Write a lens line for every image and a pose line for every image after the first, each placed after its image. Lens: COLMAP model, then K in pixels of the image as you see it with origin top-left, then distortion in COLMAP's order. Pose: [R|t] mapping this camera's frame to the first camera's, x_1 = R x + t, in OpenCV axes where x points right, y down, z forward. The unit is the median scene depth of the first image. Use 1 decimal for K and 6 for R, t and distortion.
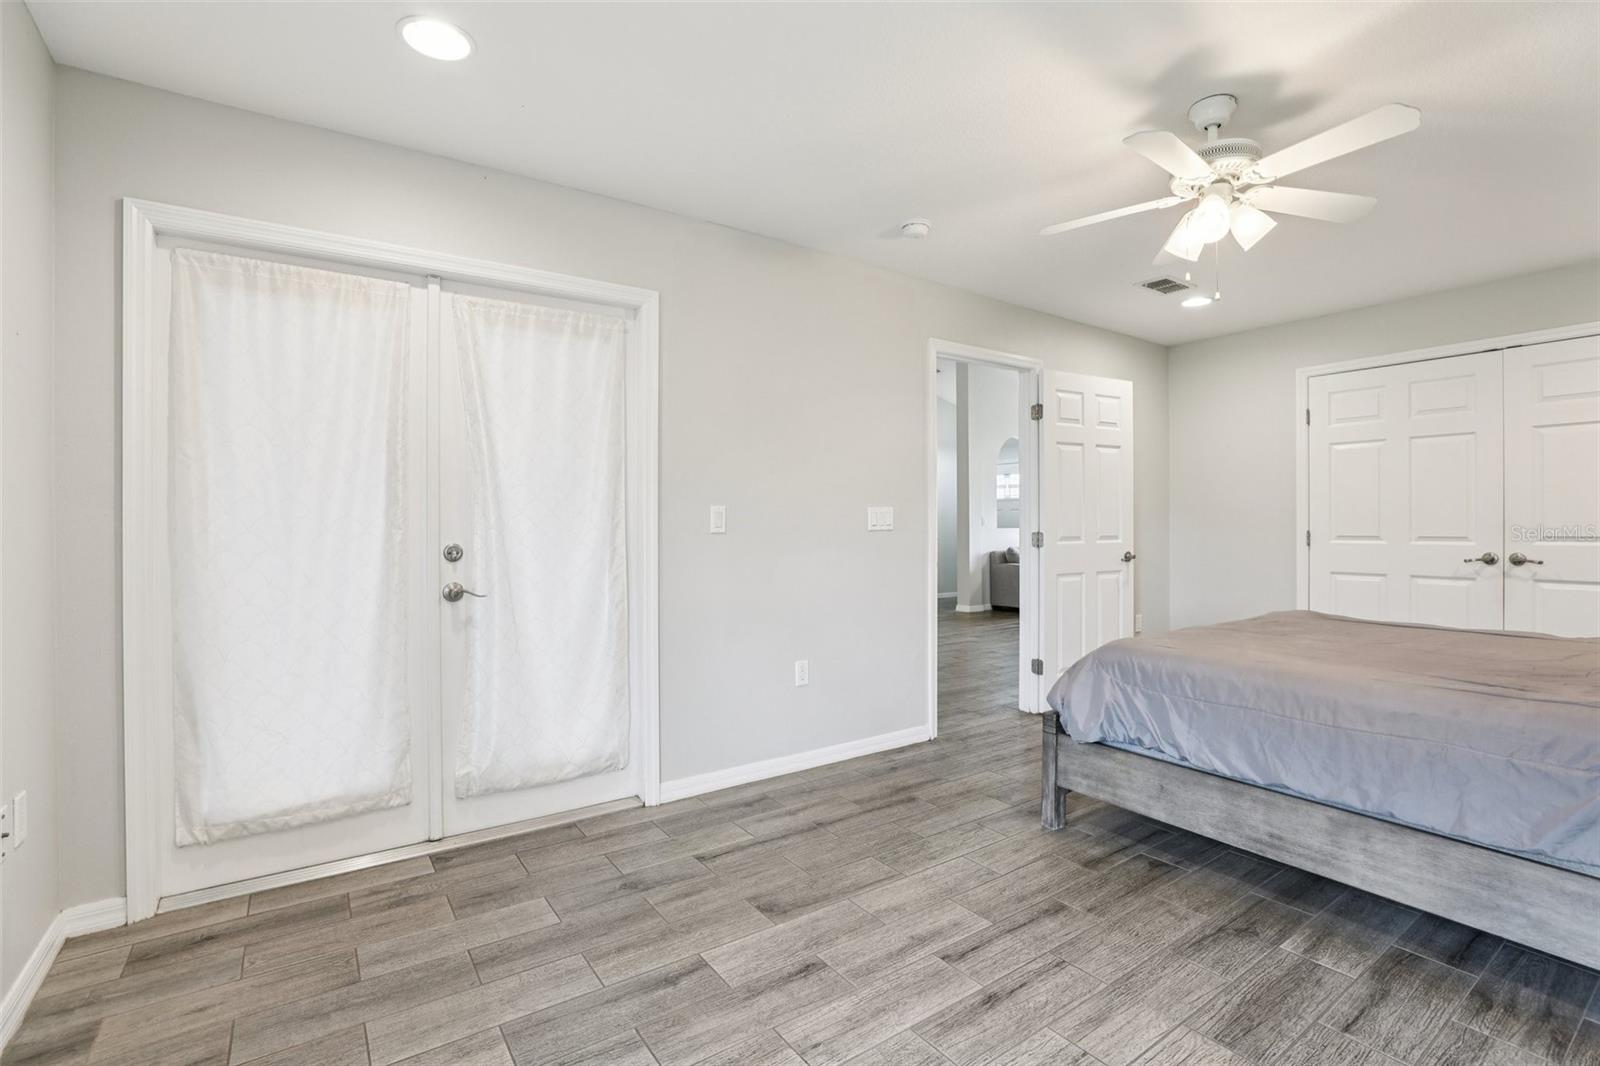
lens RADIAL K [[733.0, 0, 800.2], [0, 733.0, 529.9], [0, 0, 1]] dist [-0.029379, 0.005226]
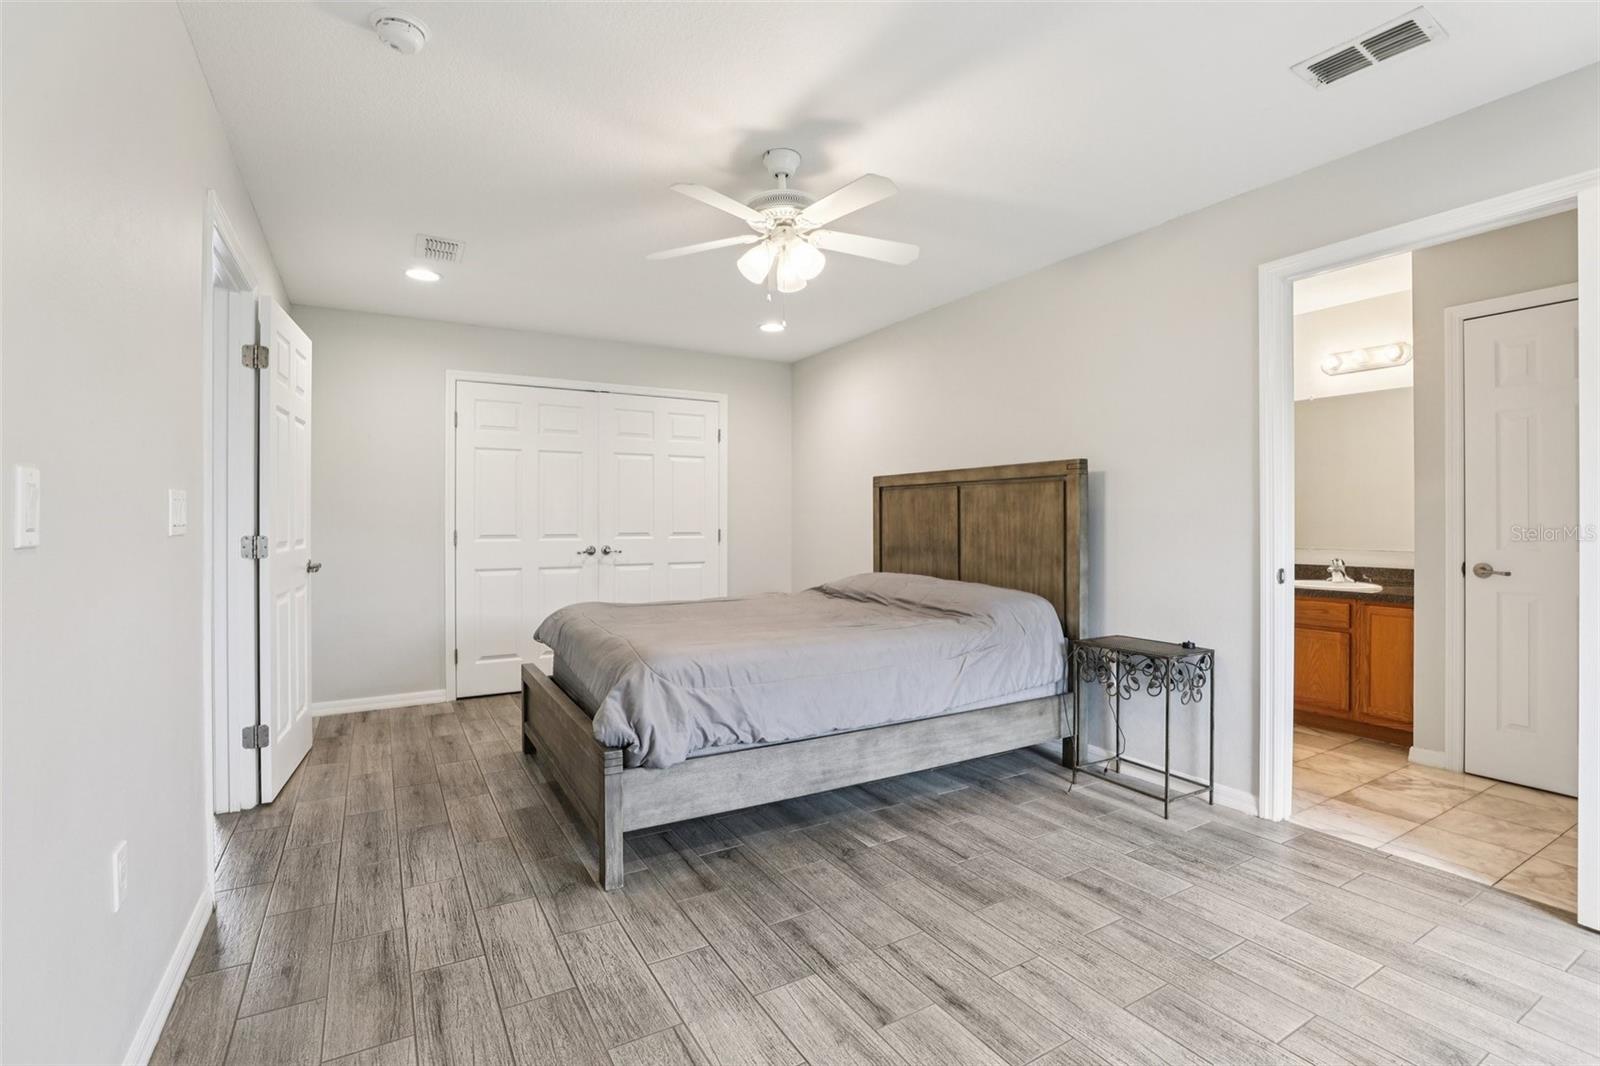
lens RADIAL K [[733.0, 0, 802.6], [0, 733.0, 530.1], [0, 0, 1]] dist [-0.029379, 0.005226]
pose [[0.078788, -0.008405, 0.996856, -0.570414], [0.008692, 0.999932, 0.007744, -0.006835], [-0.996854, 0.008055, 0.078855, 0.872036]]
